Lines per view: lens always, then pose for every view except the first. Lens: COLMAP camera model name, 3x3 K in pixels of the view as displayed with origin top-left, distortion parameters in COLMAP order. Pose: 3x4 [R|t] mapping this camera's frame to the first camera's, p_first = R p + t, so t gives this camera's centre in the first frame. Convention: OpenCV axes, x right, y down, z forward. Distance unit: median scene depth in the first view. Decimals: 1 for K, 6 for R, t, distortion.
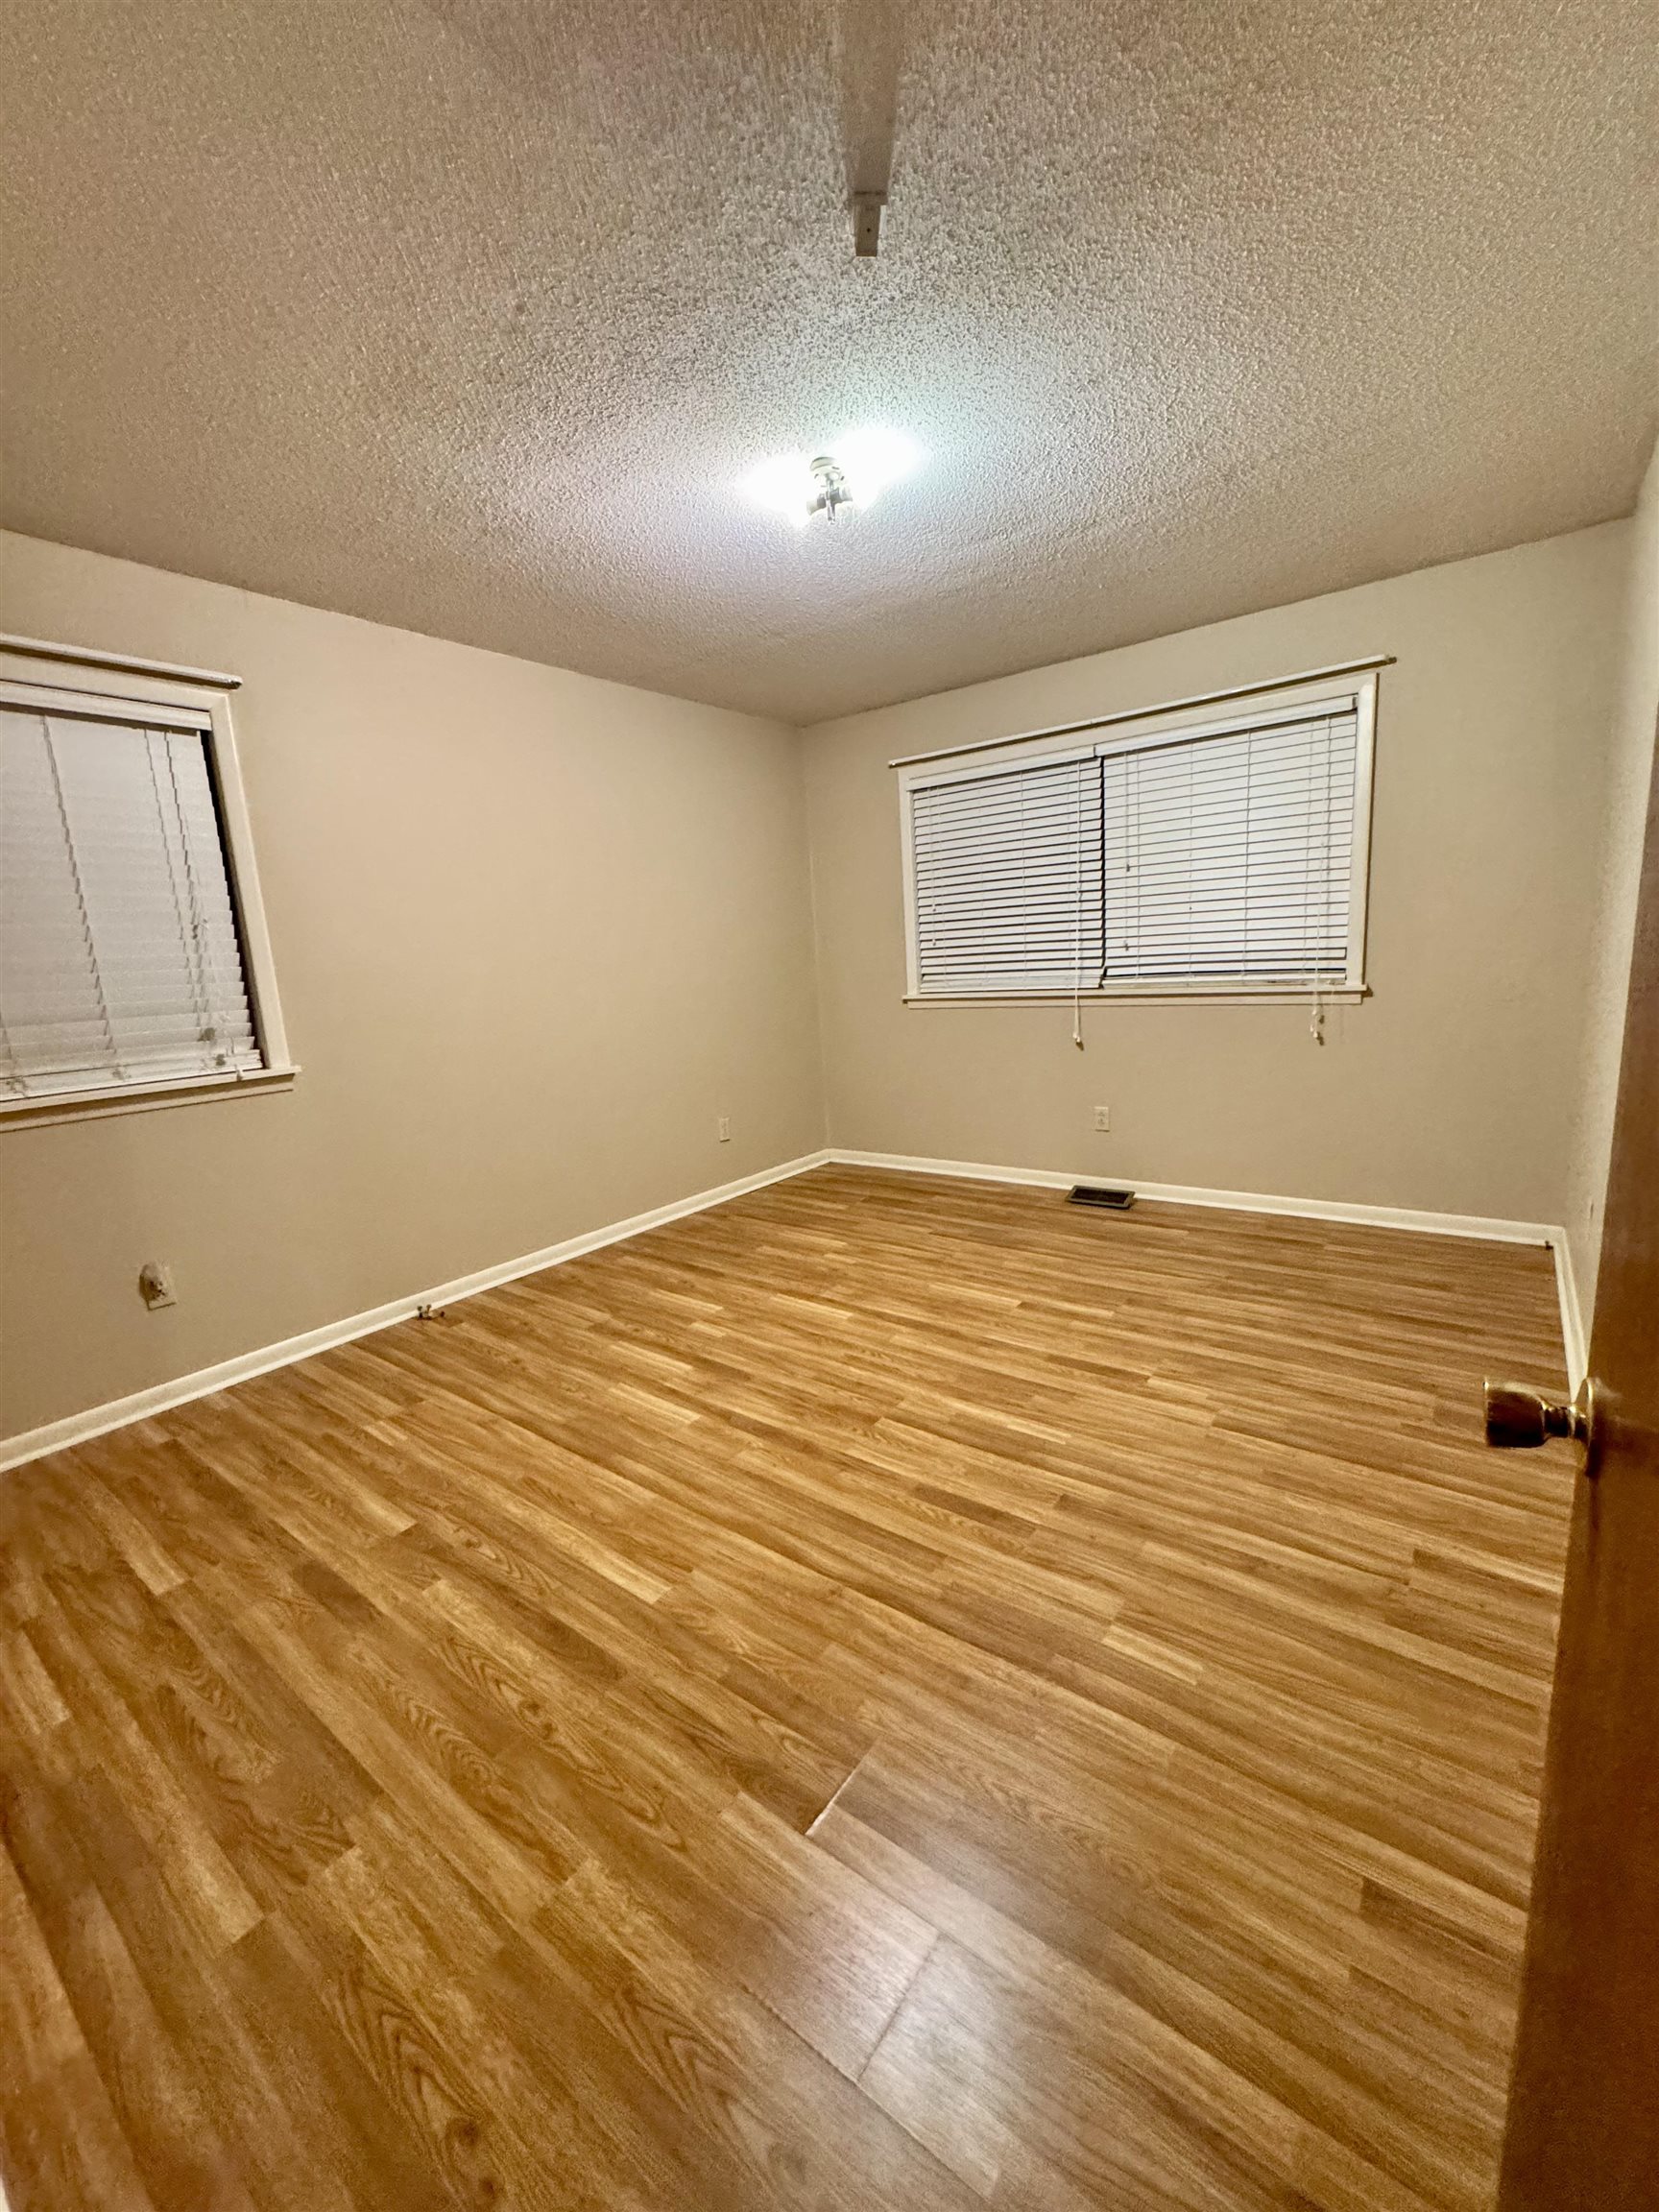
lens RADIAL K [[881.3, 0, 830.1], [0, 881.3, 1102.4], [0, 0, 1]] dist [-0.004567, 0.001021]
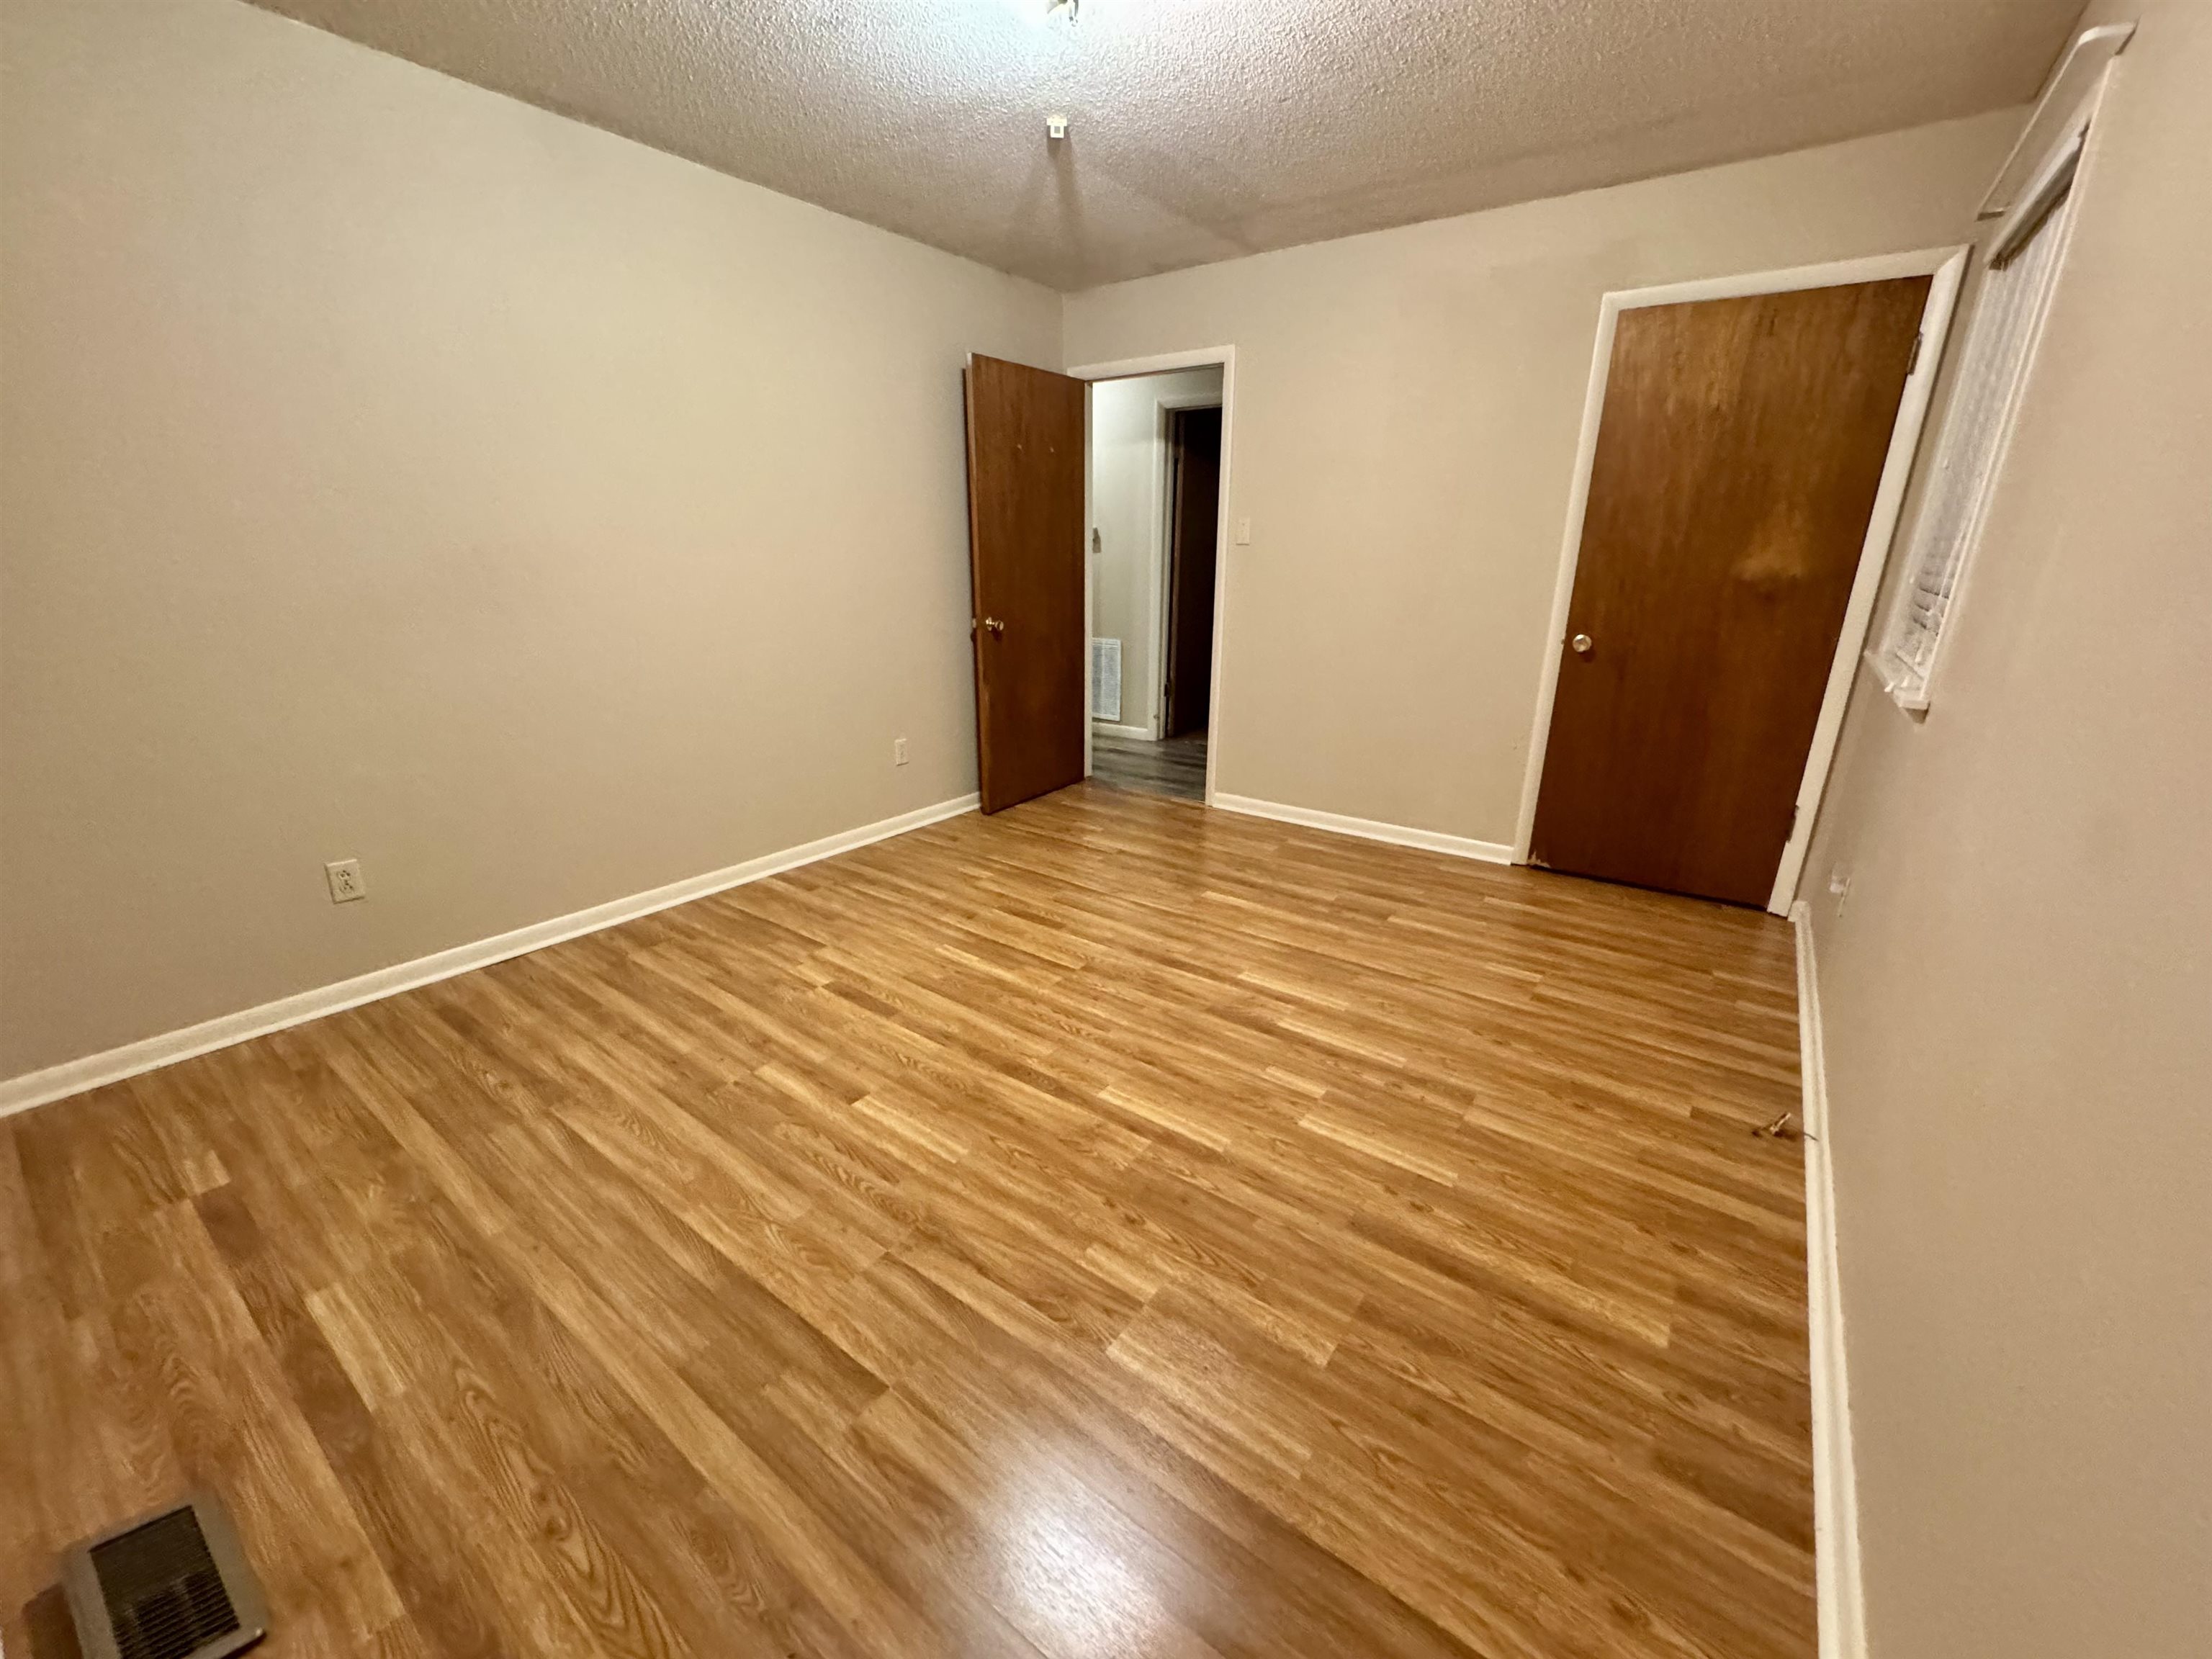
lens RADIAL K [[881.3, 0, 1106.9], [0, 881.3, 827.8], [0, 0, 1]] dist [-0.004567, 0.001021]
pose [[-0.998554, 0.053754, -0.000572, 0.009644], [0.046998, 0.878121, 0.476125, -0.326916], [0.026096, 0.475410, -0.879377, 1.750434]]
